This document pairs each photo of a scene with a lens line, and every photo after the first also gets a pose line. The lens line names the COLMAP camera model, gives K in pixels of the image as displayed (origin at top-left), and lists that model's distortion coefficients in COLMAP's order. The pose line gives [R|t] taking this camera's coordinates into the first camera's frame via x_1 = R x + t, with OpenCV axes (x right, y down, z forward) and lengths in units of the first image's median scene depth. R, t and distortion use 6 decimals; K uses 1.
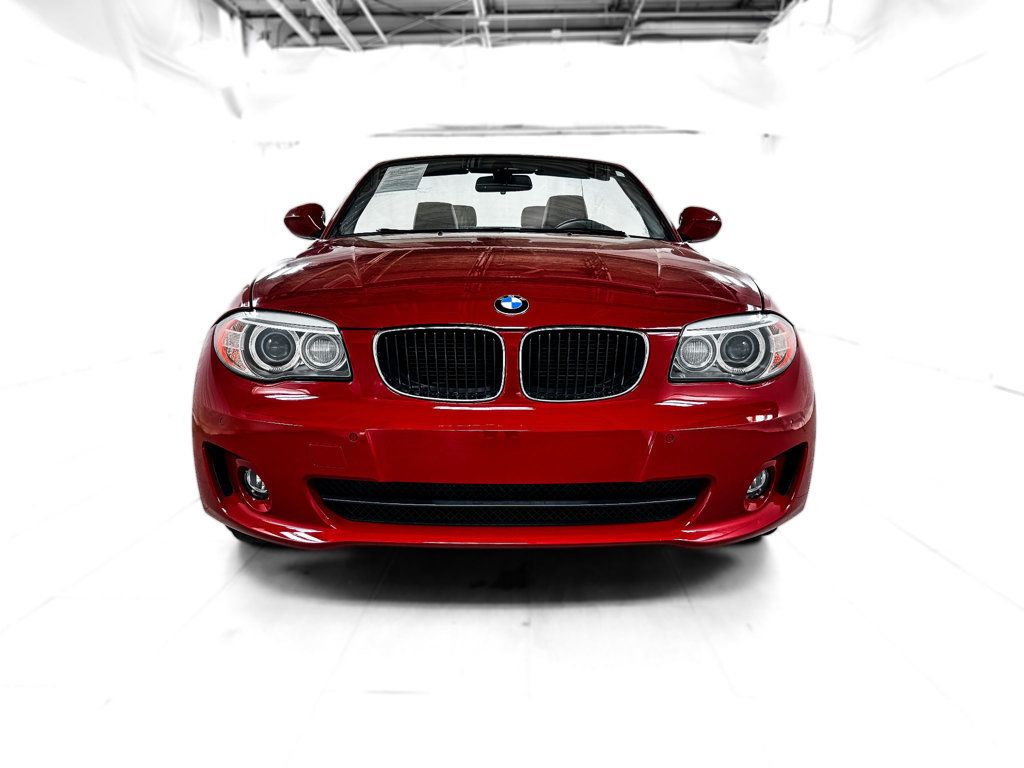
lens RADIAL K [[764.5, 0, 510.2], [0, 764.5, 392.5], [0, 0, 1]] dist [0.039027, -0.039111]
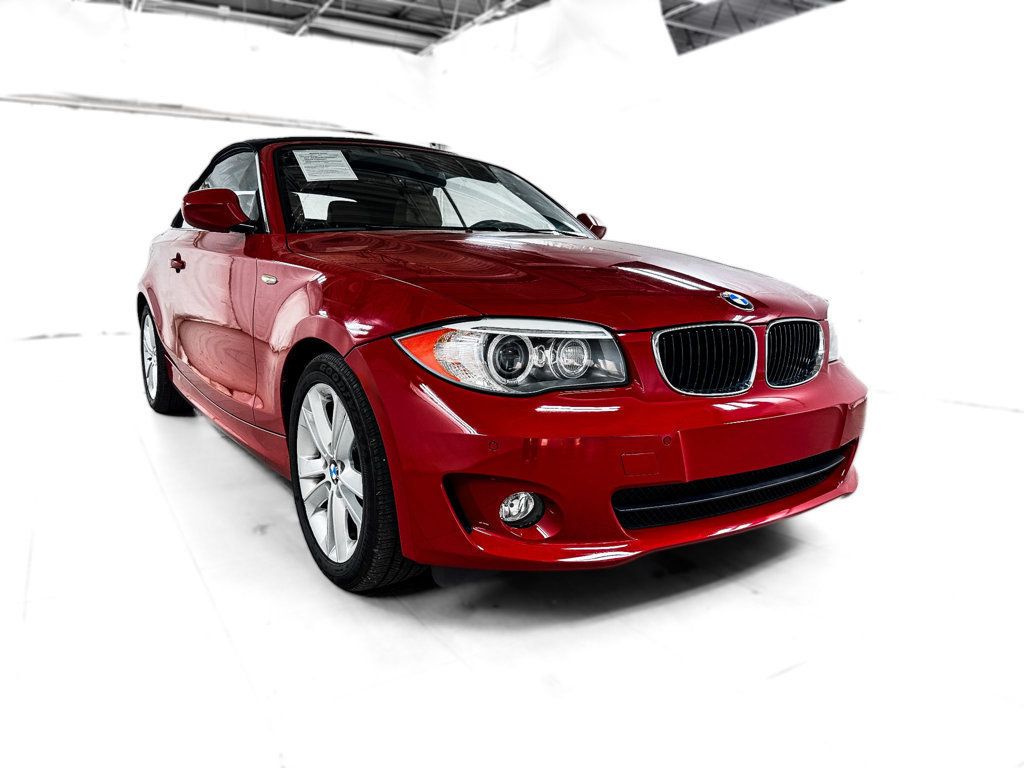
lens RADIAL K [[764.5, 0, 522.9], [0, 764.5, 383.5], [0, 0, 1]] dist [0.039027, -0.039111]
pose [[0.830036, -0.084798, 0.551226, -0.184880], [0.090992, 0.995720, 0.016161, -0.009676], [-0.550237, 0.036743, 0.834200, 0.060250]]
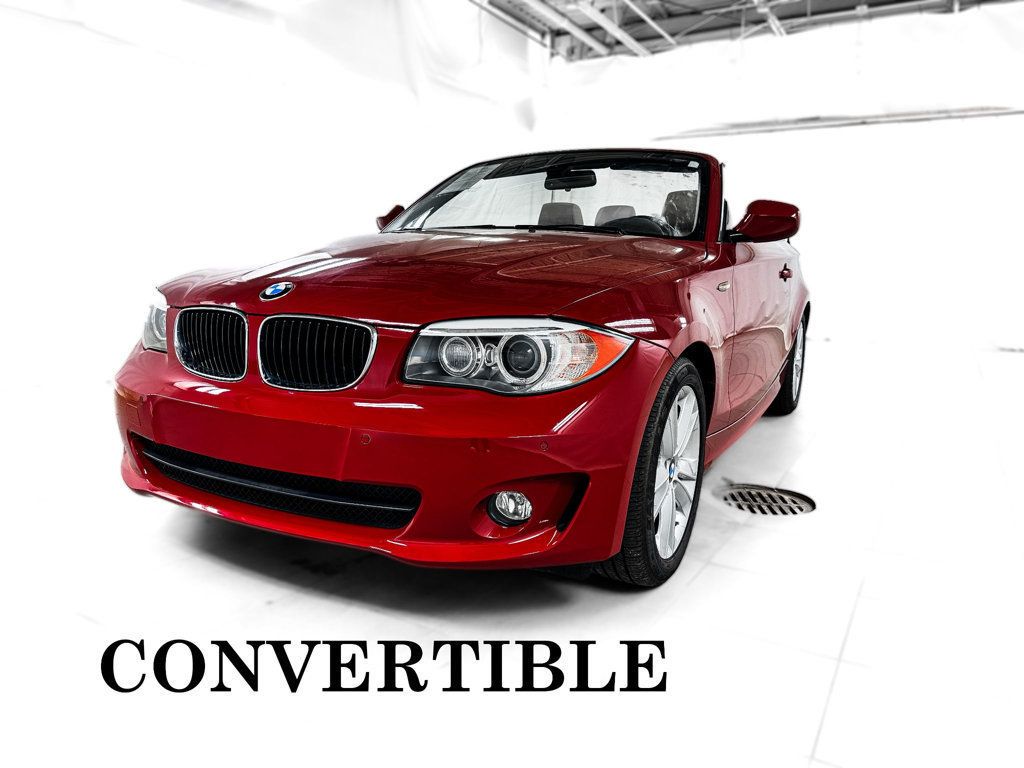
lens RADIAL K [[764.5, 0, 493.2], [0, 764.5, 378.9], [0, 0, 1]] dist [0.039027, -0.039111]
pose [[0.862441, 0.100953, -0.495989, 0.173462], [-0.113604, 0.993515, 0.004681, -0.007773], [0.493245, 0.052309, 0.868316, 0.055056]]
